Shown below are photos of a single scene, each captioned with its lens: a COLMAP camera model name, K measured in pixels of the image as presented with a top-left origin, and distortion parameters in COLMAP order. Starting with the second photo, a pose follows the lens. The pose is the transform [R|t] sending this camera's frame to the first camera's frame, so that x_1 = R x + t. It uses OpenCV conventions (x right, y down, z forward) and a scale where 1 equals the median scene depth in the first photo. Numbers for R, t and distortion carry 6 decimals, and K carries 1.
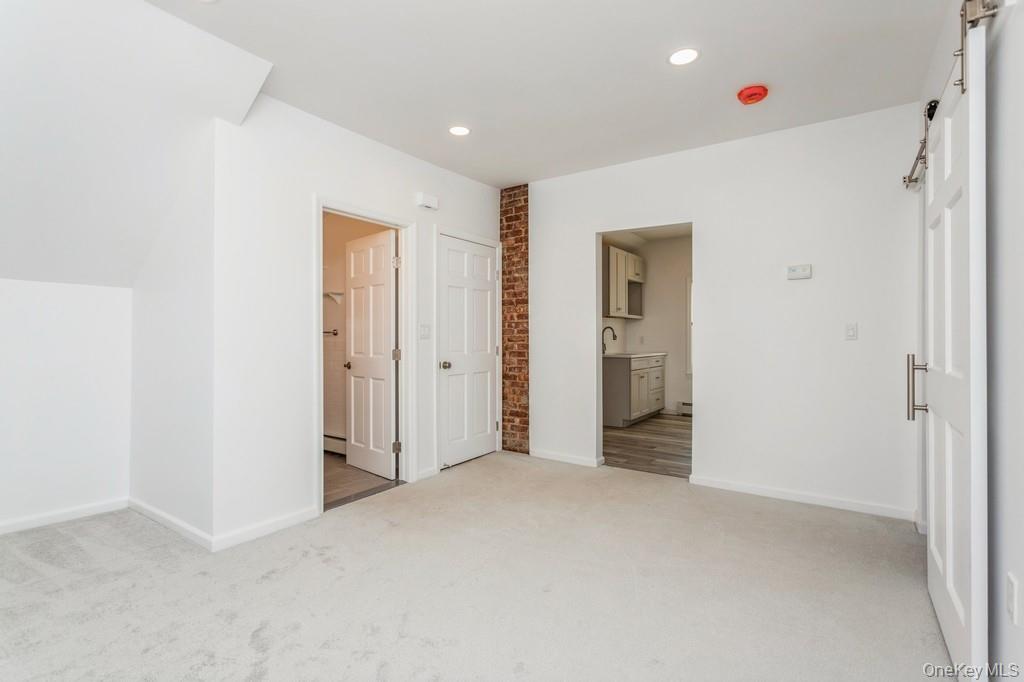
lens RADIAL K [[488.0, 0, 512.0], [0, 488.0, 341.0], [0, 0, 1]] dist [0.001640, 0.000309]
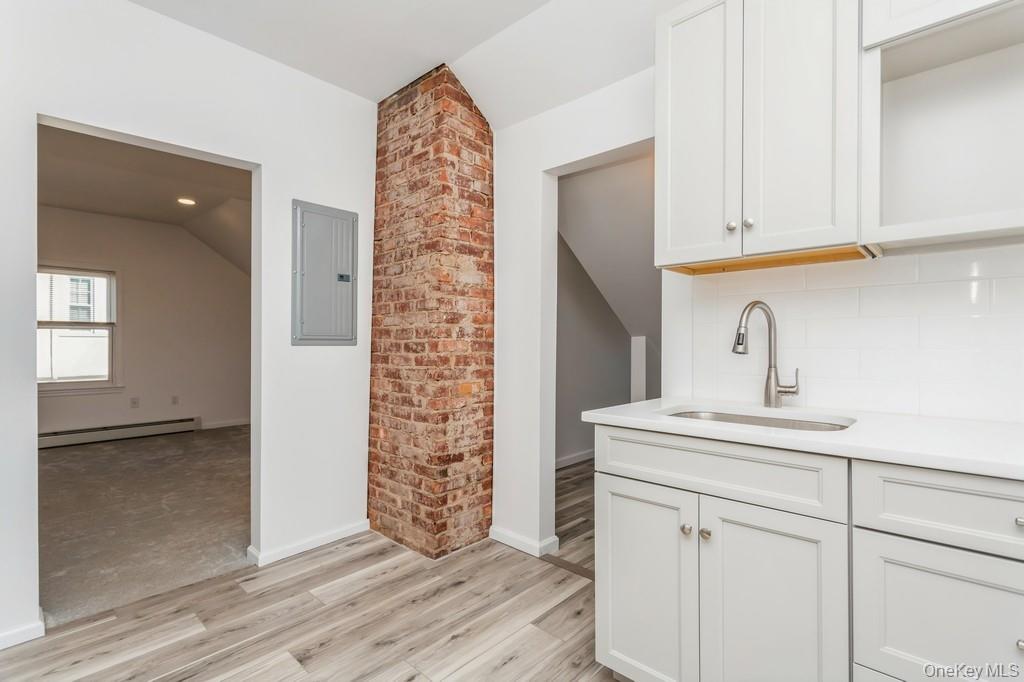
lens RADIAL K [[479.1, 0, 511.3], [0, 479.1, 345.2], [0, 0, 1]] dist [-0.000600, 0.000168]
pose [[-0.141672, 0.001907, -0.989912, 0.650015], [-0.008770, 0.999956, 0.003181, -0.008518], [0.989875, 0.009133, -0.141649, 1.277870]]
